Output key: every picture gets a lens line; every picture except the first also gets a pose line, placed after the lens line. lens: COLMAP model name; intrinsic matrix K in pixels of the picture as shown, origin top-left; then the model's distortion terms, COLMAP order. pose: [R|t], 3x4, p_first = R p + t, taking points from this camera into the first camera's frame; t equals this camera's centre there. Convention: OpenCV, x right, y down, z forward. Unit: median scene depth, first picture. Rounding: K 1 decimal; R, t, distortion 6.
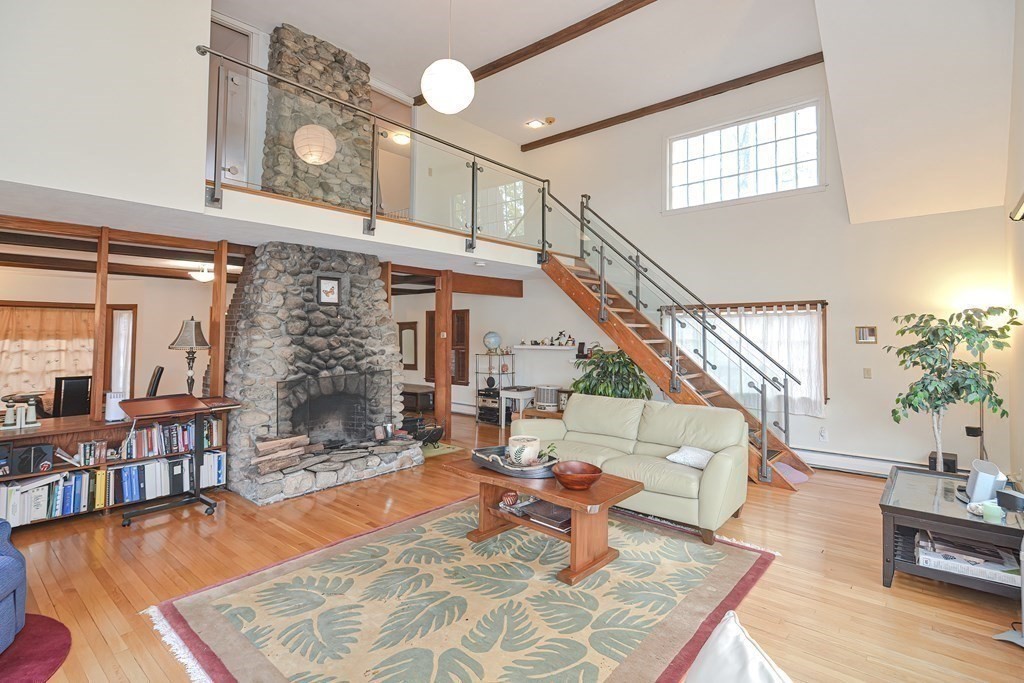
lens RADIAL K [[501.4, 0, 511.6], [0, 501.4, 309.4], [0, 0, 1]] dist [-0.001371, -0.000412]
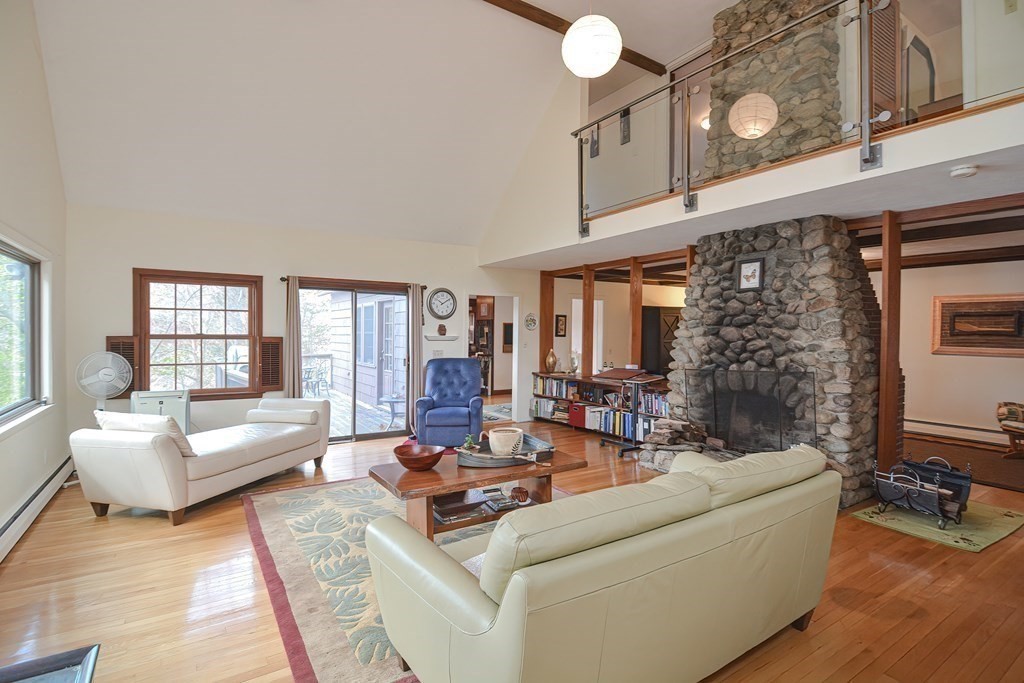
lens RADIAL K [[501.0, 0, 515.8], [0, 501.0, 341.8], [0, 0, 1]] dist [0.004334, -0.018585]
pose [[-0.279488, 0.012126, -0.960073, 0.584474], [0.040649, 0.999173, 0.000787, 0.061372], [0.959288, -0.038806, -0.279750, 0.832377]]
